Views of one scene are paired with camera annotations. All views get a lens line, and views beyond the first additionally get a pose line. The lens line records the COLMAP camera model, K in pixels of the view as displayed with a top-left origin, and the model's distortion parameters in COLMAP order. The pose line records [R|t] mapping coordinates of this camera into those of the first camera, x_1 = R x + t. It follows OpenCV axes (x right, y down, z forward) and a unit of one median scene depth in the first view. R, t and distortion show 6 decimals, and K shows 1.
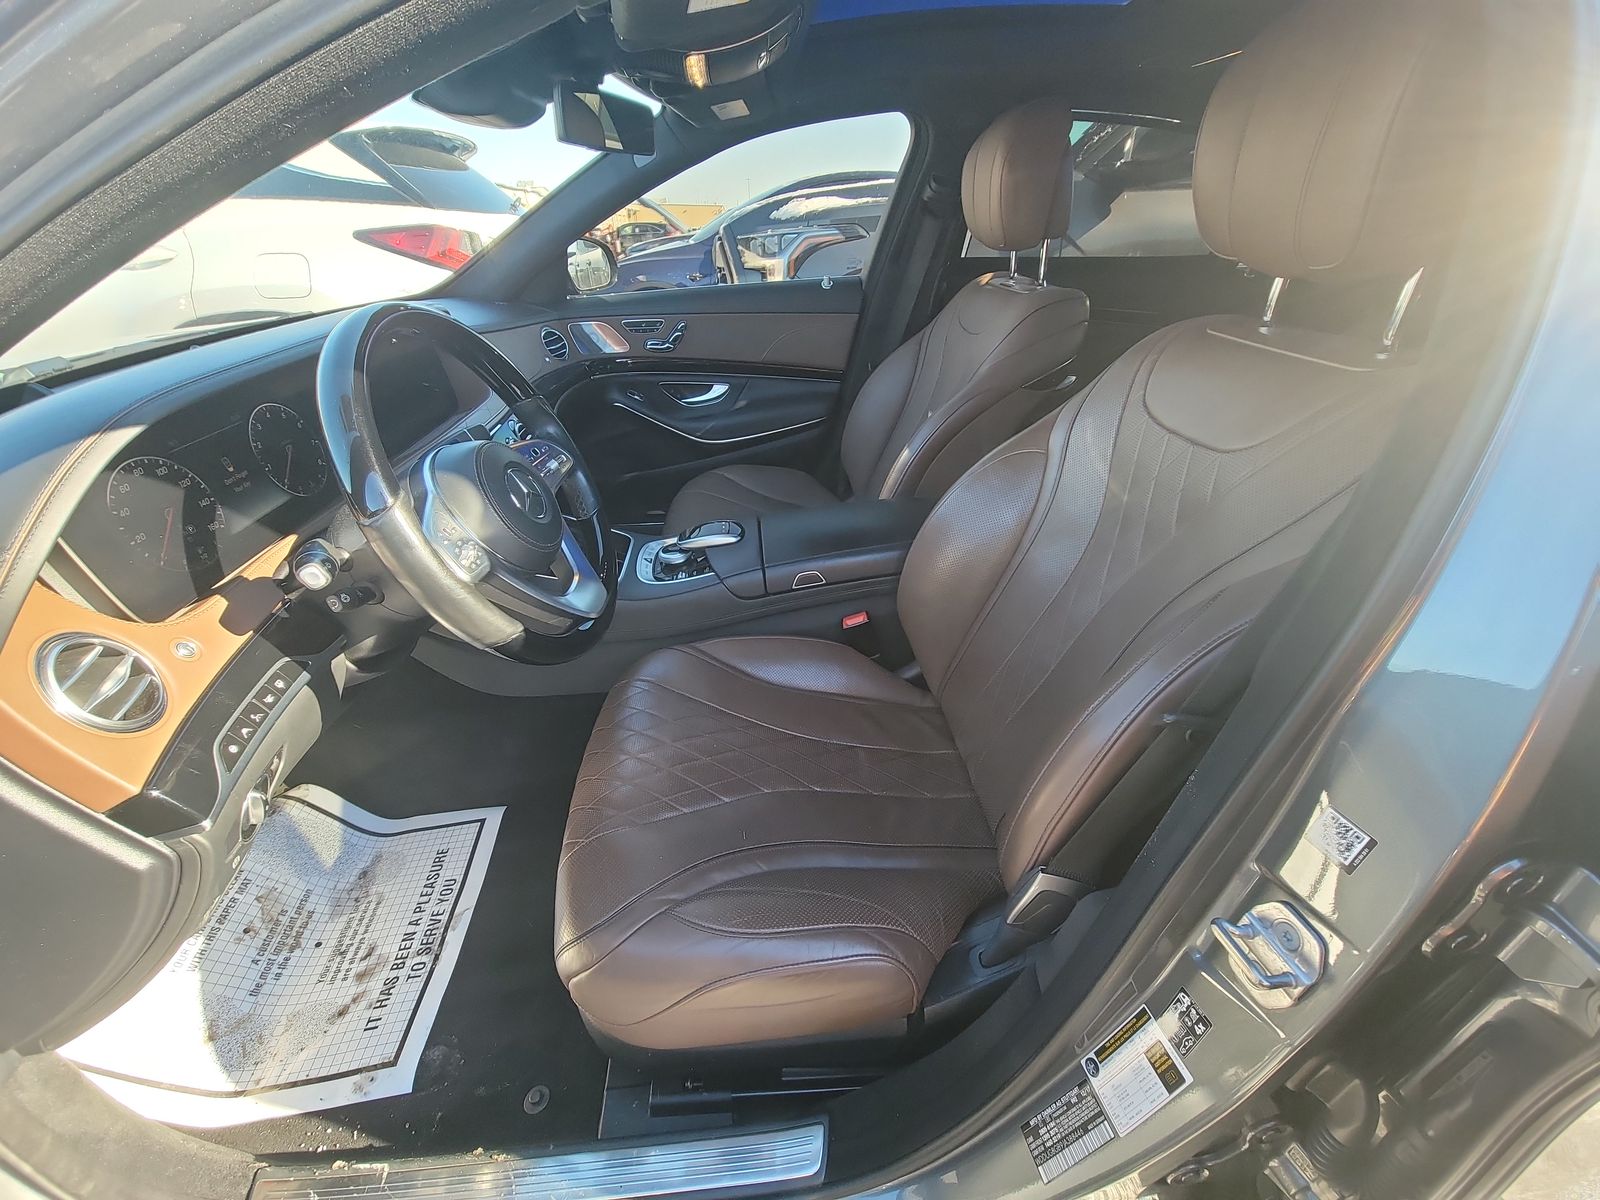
lens RADIAL K [[644.1, 0, 800.0], [0, 644.1, 600.0], [0, 0, 1]] dist [0.014794, -0.008142]
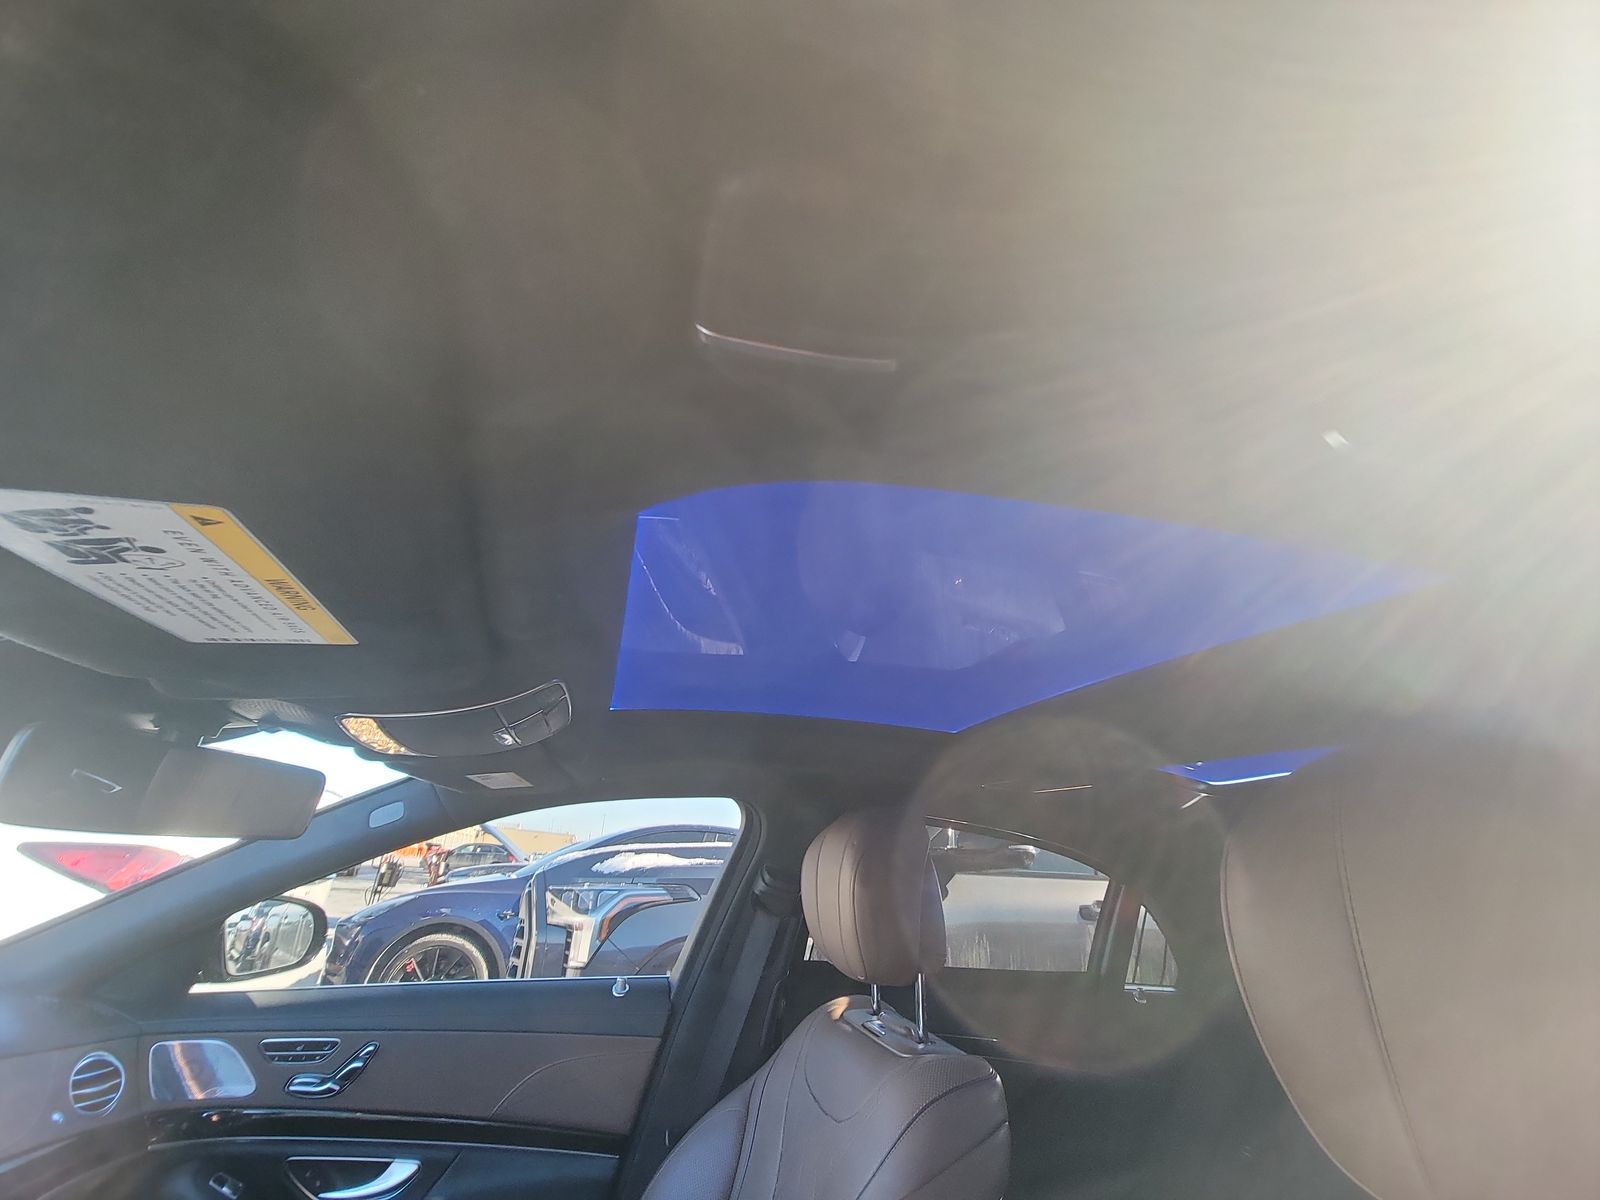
lens RADIAL K [[644.1, 0, 800.0], [0, 644.1, 600.0], [0, 0, 1]] dist [0.014794, -0.008142]
pose [[0.974623, 0.149408, 0.166698, 0.031843], [0.040090, 0.616132, -0.786622, -0.115310], [-0.220236, 0.773343, 0.594506, 0.128666]]
